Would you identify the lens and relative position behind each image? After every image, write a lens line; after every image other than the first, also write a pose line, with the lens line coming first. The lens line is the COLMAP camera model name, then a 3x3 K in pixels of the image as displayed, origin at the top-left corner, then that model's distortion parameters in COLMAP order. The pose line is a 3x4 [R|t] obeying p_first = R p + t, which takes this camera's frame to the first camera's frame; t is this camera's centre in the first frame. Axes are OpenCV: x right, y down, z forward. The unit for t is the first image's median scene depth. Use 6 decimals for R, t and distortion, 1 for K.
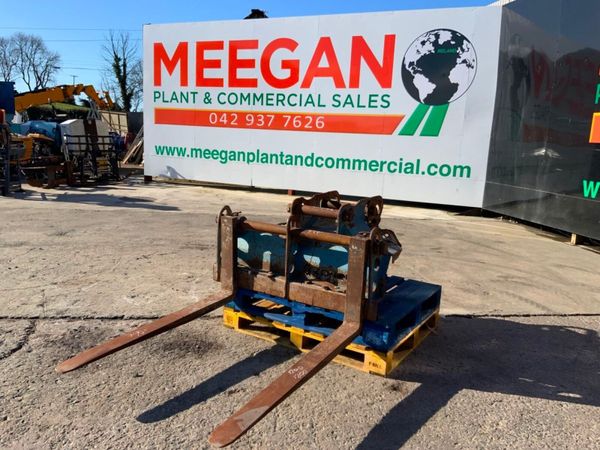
lens RADIAL K [[499.2, 0, 299.0], [0, 499.2, 219.7], [0, 0, 1]] dist [0.069273, -0.132509]
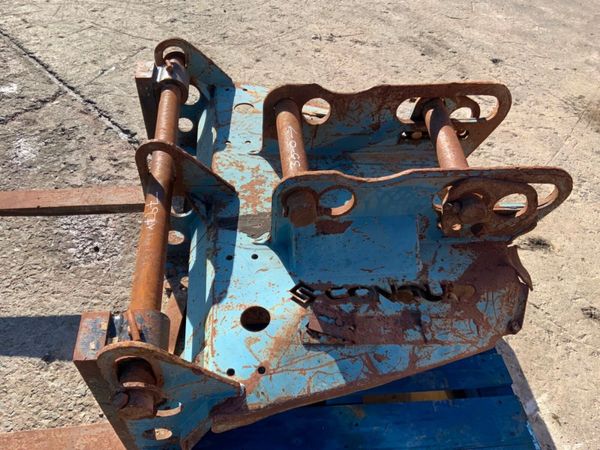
lens RADIAL K [[499.2, 0, 298.3], [0, 499.2, 225.6], [0, 0, 1]] dist [0.069273, -0.132509]
pose [[0.615186, 0.570292, -0.544346, 0.177723], [-0.190677, 0.777590, 0.599162, -0.124170], [0.764976, -0.264802, 0.587105, 0.484583]]
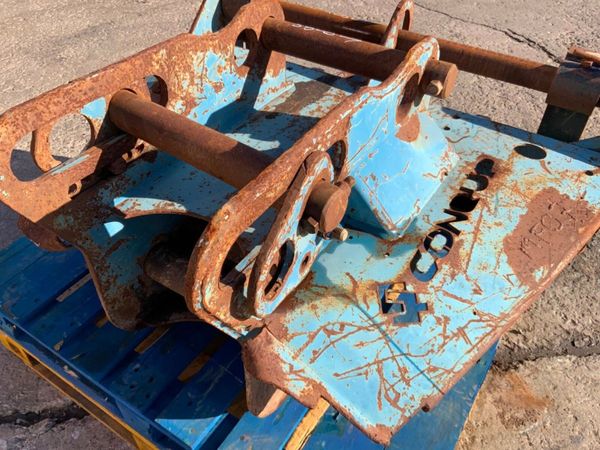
lens RADIAL K [[499.2, 0, 300.1], [0, 499.2, 227.0], [0, 0, 1]] dist [0.069273, -0.132509]
pose [[-0.997995, -0.054494, -0.032179, 0.042565], [-0.058823, 0.611197, 0.789290, -0.121085], [-0.023344, 0.789600, -0.613177, 0.804905]]
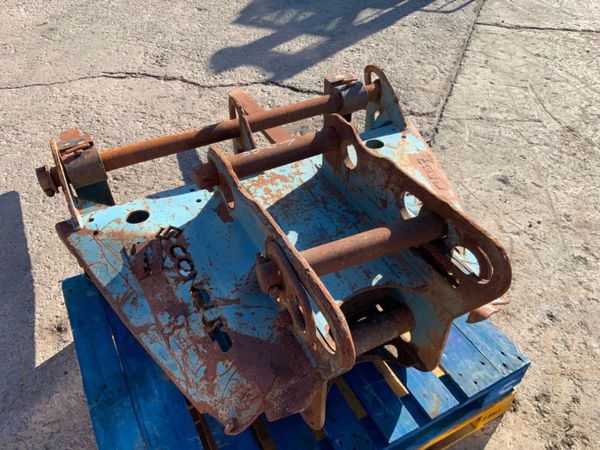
lens RADIAL K [[499.2, 0, 298.1], [0, 499.2, 225.9], [0, 0, 1]] dist [0.069273, -0.132509]
pose [[-0.506542, 0.540680, -0.671626, 0.217369], [-0.167877, 0.702200, 0.691905, -0.166543], [0.845714, 0.463229, -0.264926, 0.726868]]
